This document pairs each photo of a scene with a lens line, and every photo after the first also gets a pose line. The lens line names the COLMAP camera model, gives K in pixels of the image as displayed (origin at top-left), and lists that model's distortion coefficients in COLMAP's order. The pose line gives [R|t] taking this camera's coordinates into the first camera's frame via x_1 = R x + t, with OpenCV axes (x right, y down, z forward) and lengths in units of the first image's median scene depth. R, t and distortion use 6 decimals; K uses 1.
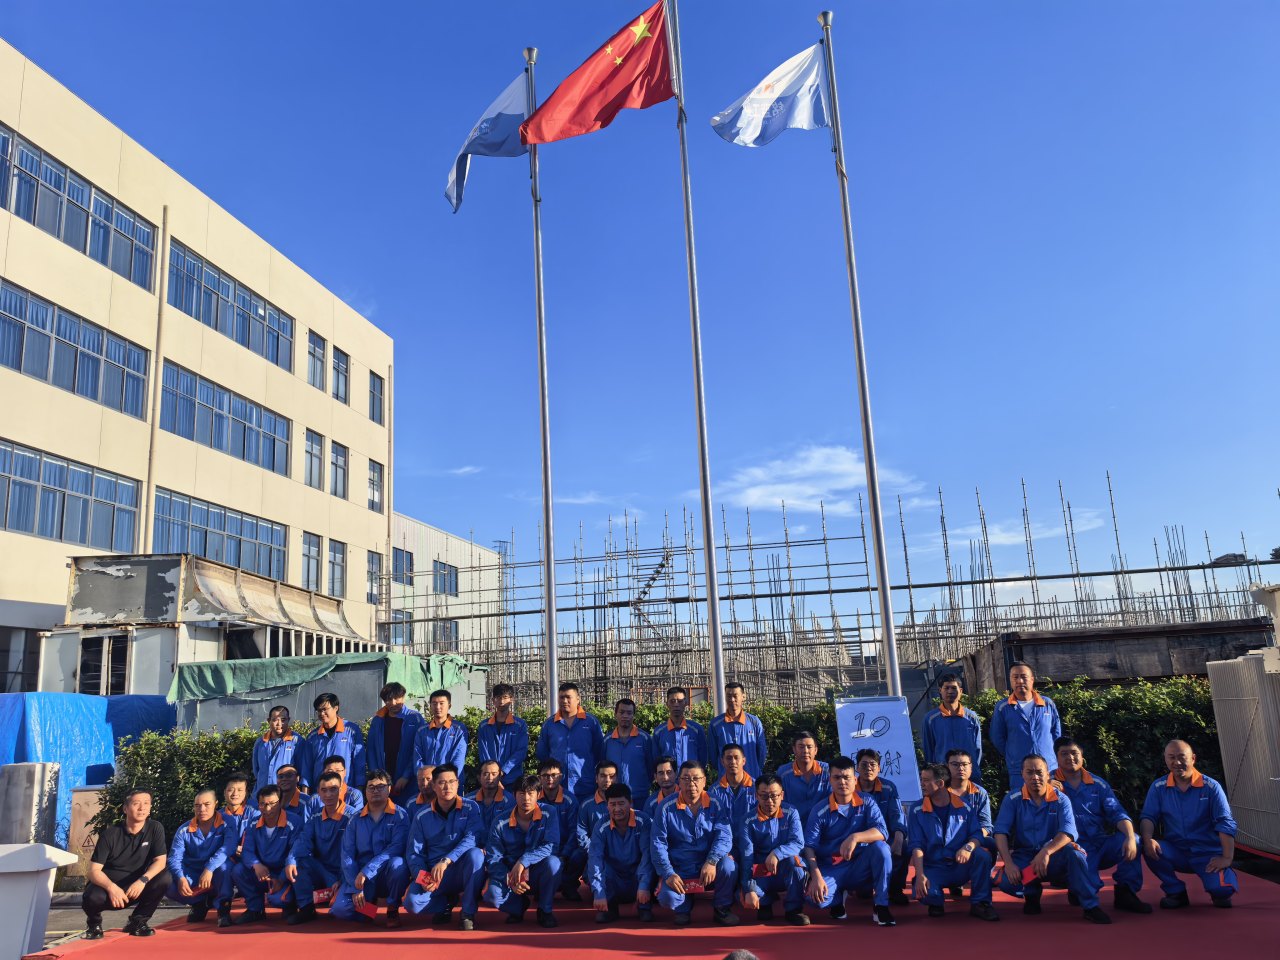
lens RADIAL K [[1005.2, 0, 640.5], [0, 1005.2, 485.4], [0, 0, 1]] dist [0.048782, -0.071921]
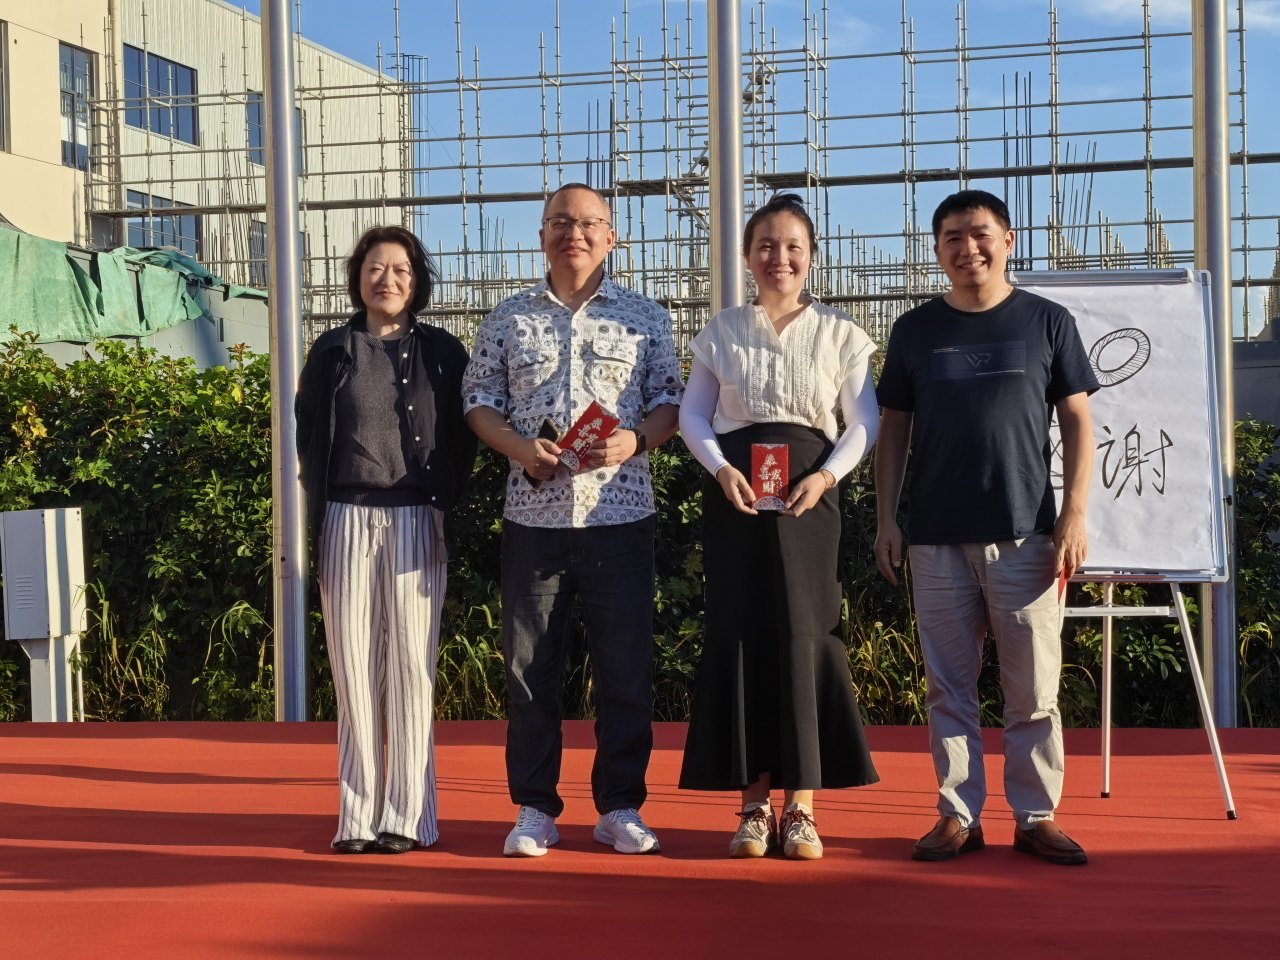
lens RADIAL K [[2202.4, 0, 640.0], [0, 2202.4, 480.0], [0, 0, 1]] dist [0.315436, -1.620596]
pose [[0.998462, 0.031727, -0.045461, 0.029427], [-0.020438, 0.972942, 0.230143, 0.029088], [0.051533, -0.228860, 0.972094, 0.069851]]
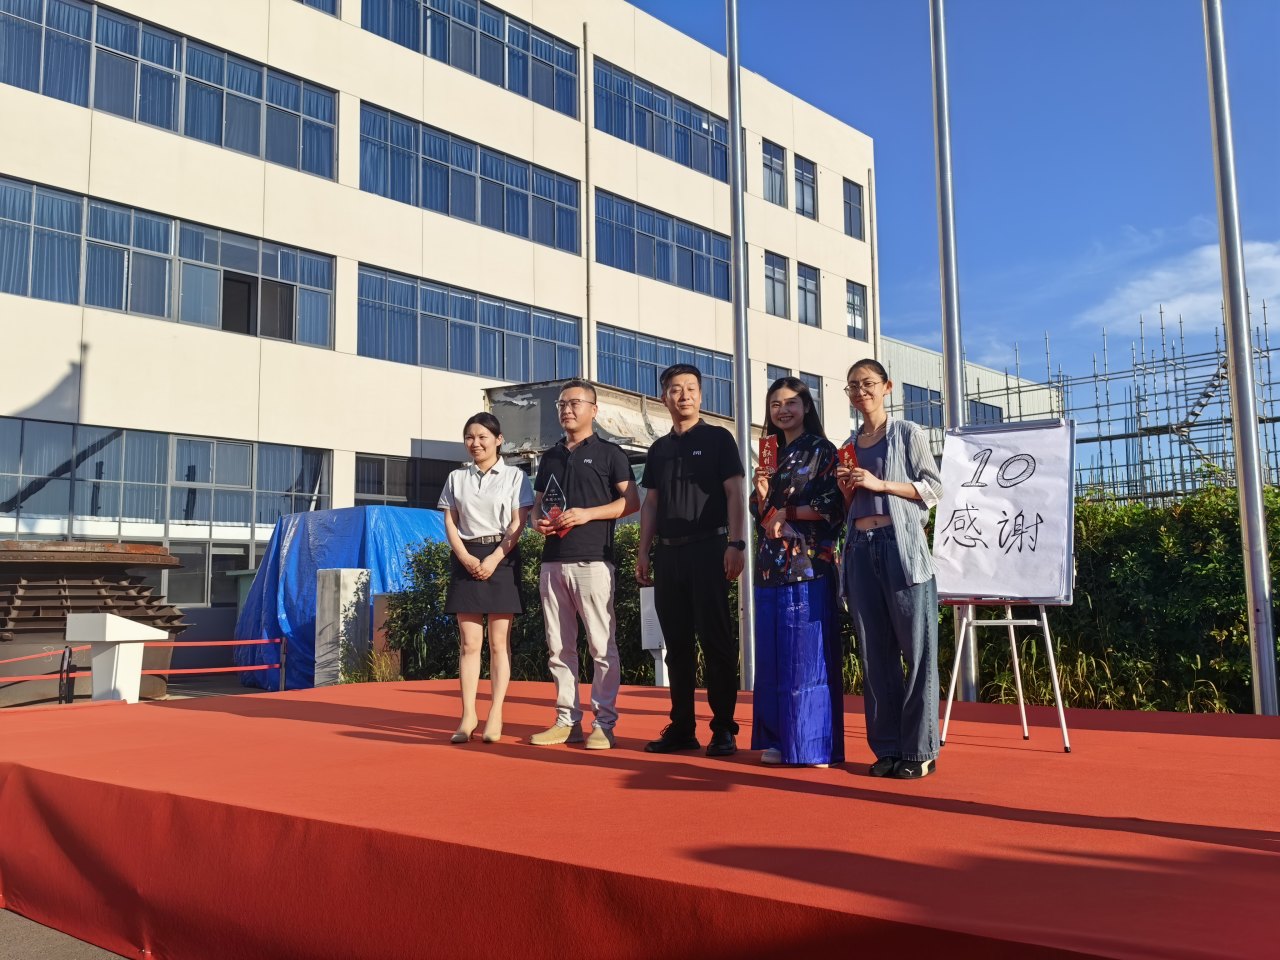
lens RADIAL K [[1091.3, 0, 654.9], [0, 1091.3, 484.7], [0, 0, 1]] dist [0.040650, -0.014254]
pose [[0.859939, -0.020527, -0.509983, 0.095267], [0.088640, 0.990014, 0.109618, 0.041501], [0.502640, -0.139470, 0.853171, 0.097782]]
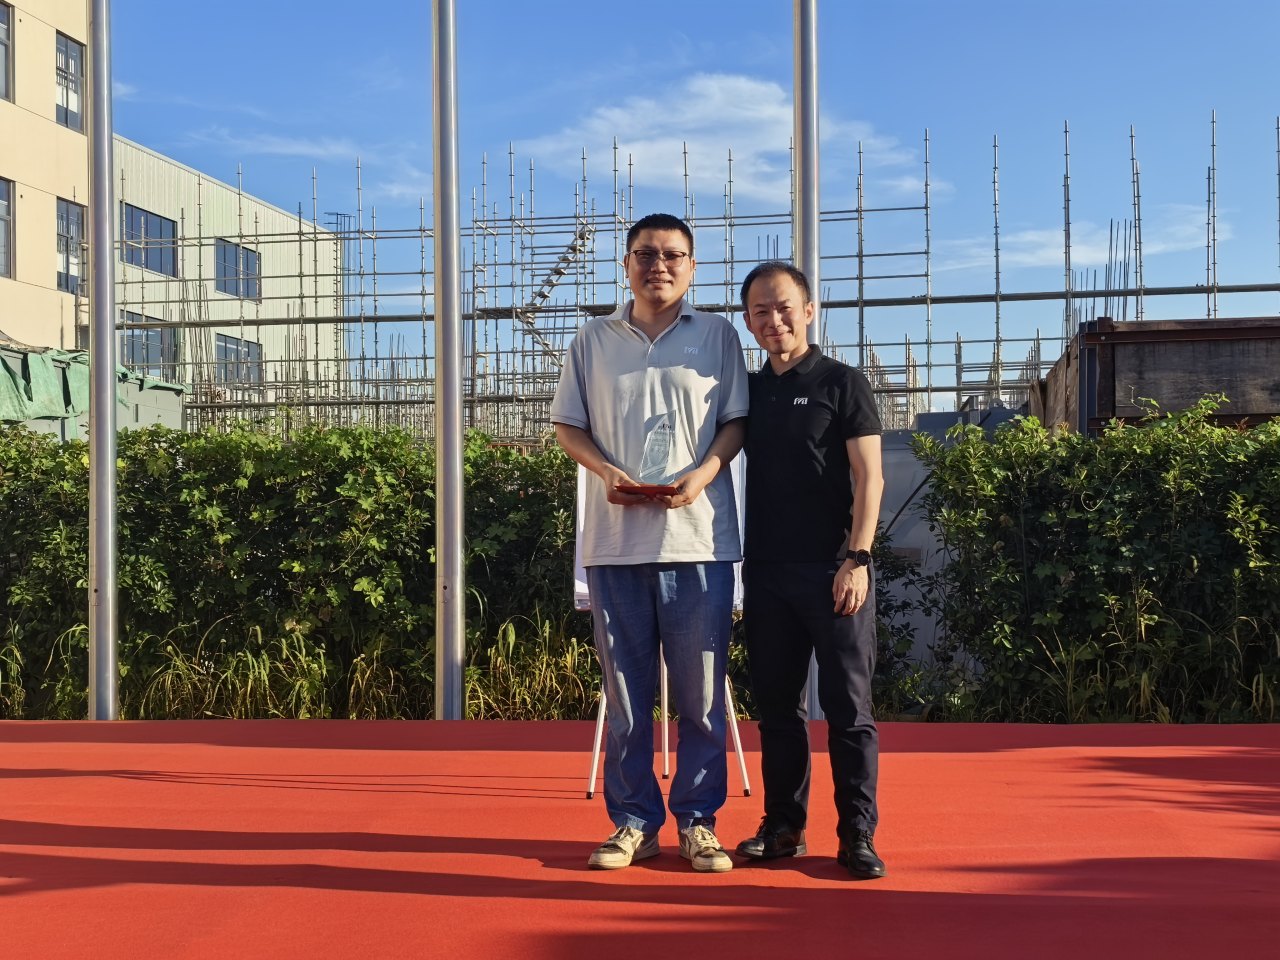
lens RADIAL K [[1610.9, 0, 640.0], [0, 1610.9, 480.0], [0, 0, 1]] dist [0.230767, -0.859556]
pose [[0.998993, 0.038374, 0.023243, 0.053149], [-0.042228, 0.979238, 0.198264, 0.031192], [-0.015152, -0.199046, 0.979873, 0.083139]]
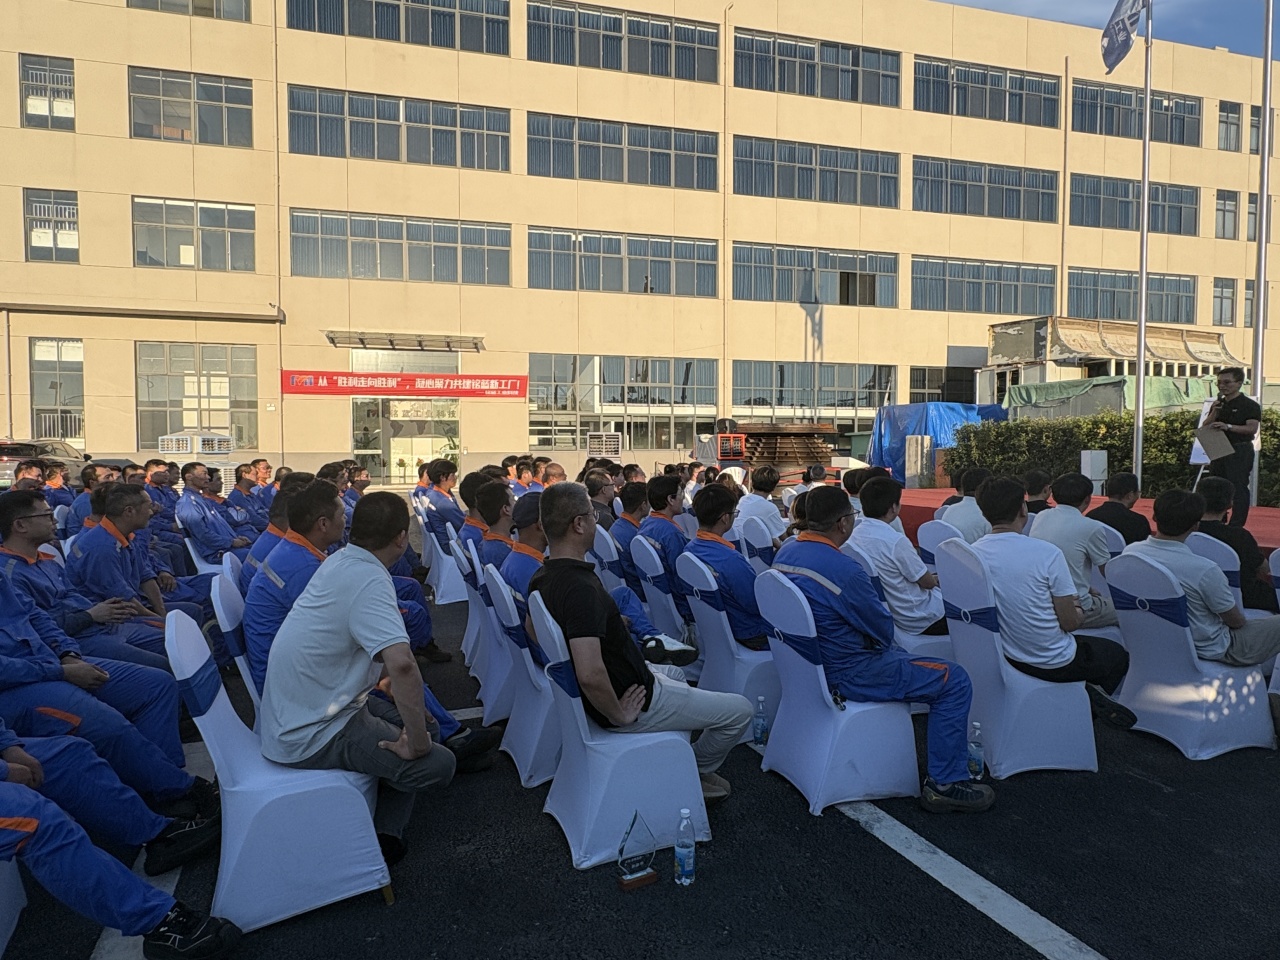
lens RADIAL K [[751.2, 0, 639.9], [0, 751.2, 476.3], [0, 0, 1]] dist [-0.001259, -0.000940]
pose [[0.449283, 0.082378, -0.889583, 0.216833], [0.175915, 0.968088, 0.178494, -0.008156], [0.875899, -0.236686, 0.420454, -0.069696]]
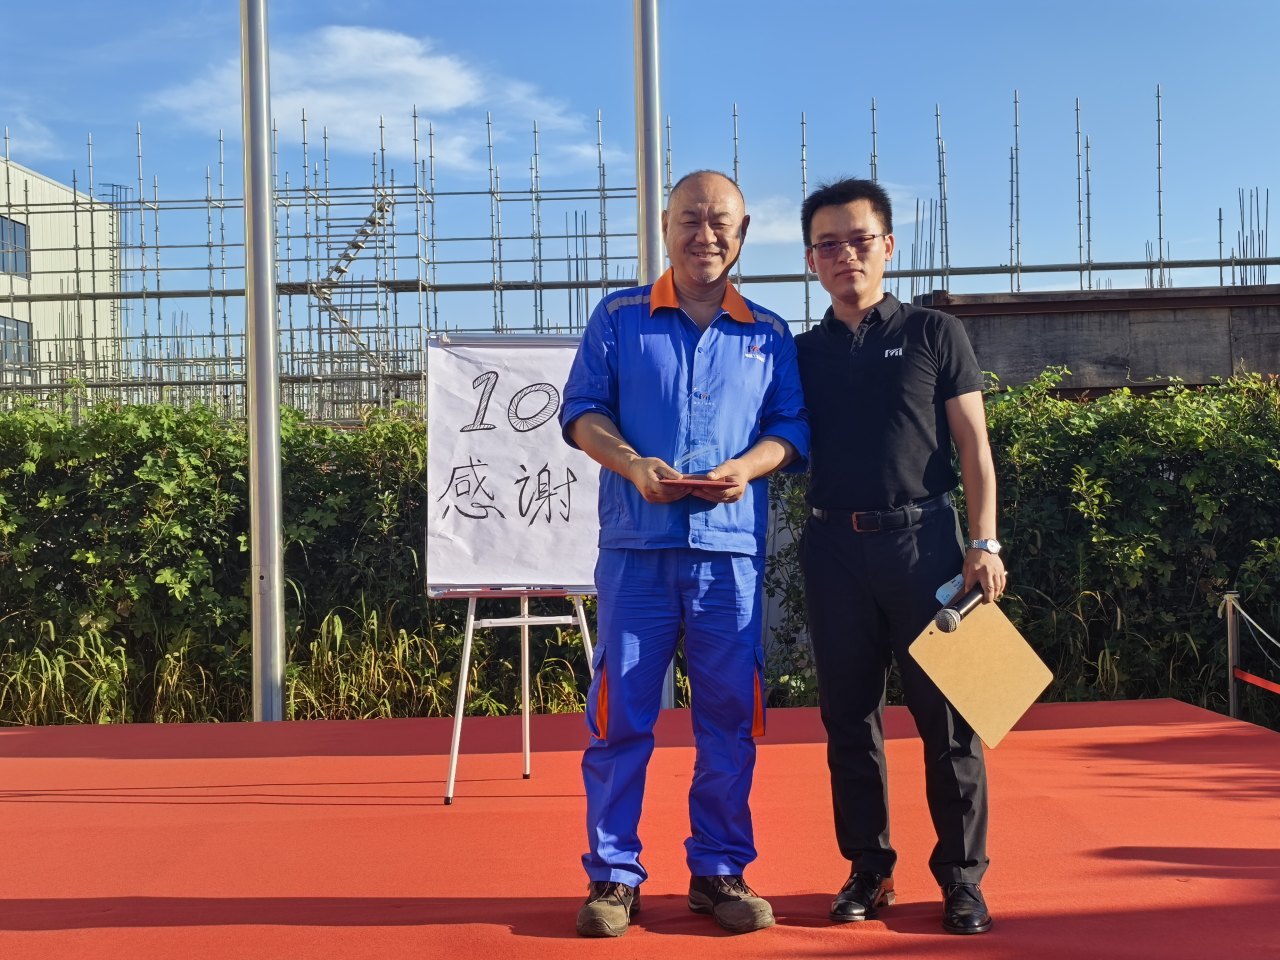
lens RADIAL K [[1648.9, 0, 644.6], [0, 1648.9, 484.2], [0, 0, 1]] dist [0.203804, -0.872506]
pose [[0.988666, 0.027457, 0.147601, 0.047436], [-0.057545, 0.977354, 0.203637, 0.034470], [-0.138667, -0.209823, 0.967856, 0.092871]]
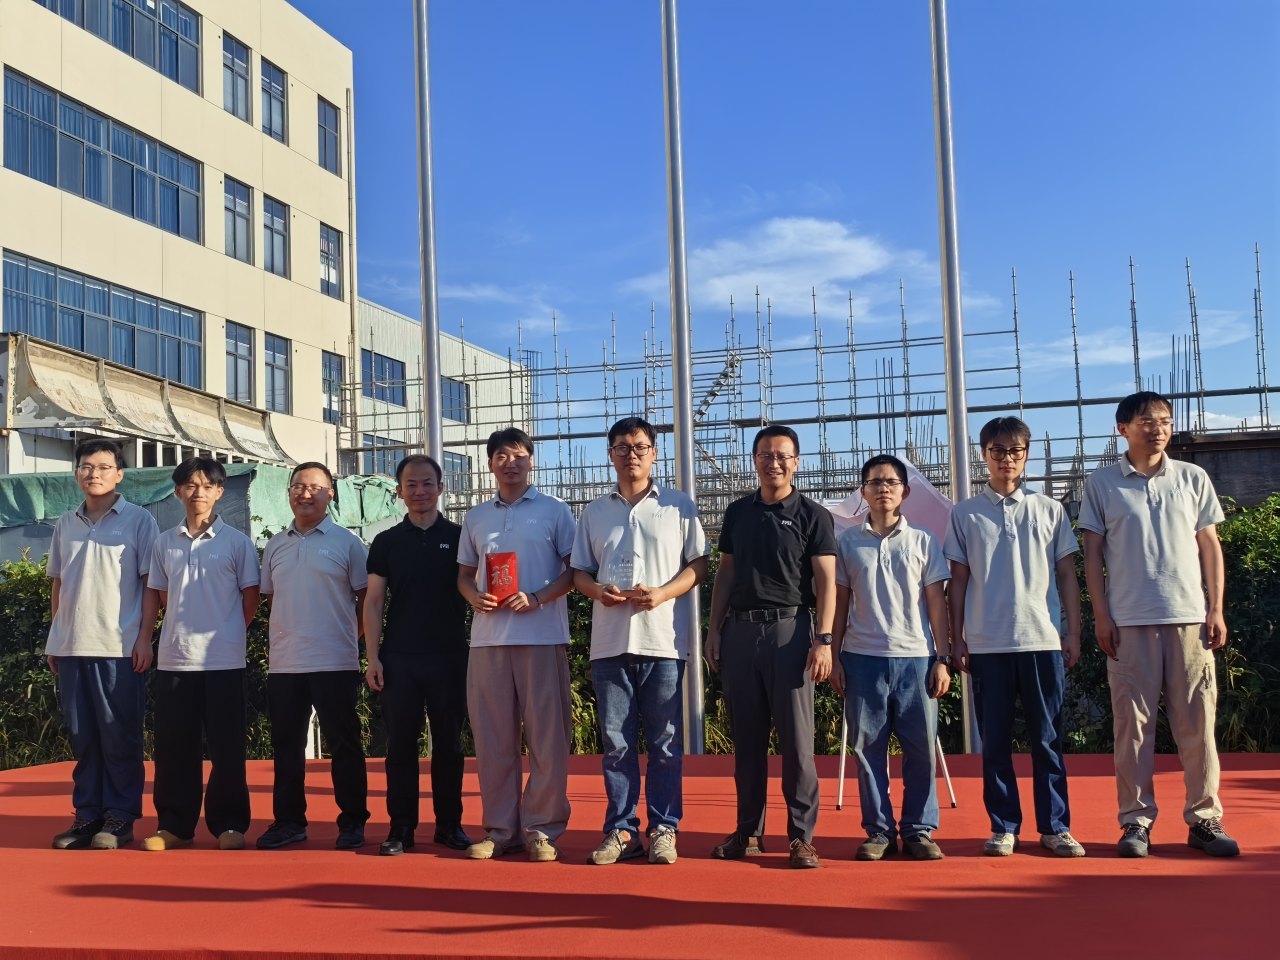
lens RADIAL K [[1345.0, 0, 640.0], [0, 1345.0, 480.0], [0, 0, 1]] dist [0.093409, -0.188733]
pose [[0.997331, 0.010378, -0.072266, 0.038426], [0.000092, 0.989664, 0.143404, 0.022264], [0.073008, -0.143028, 0.987022, 0.054018]]
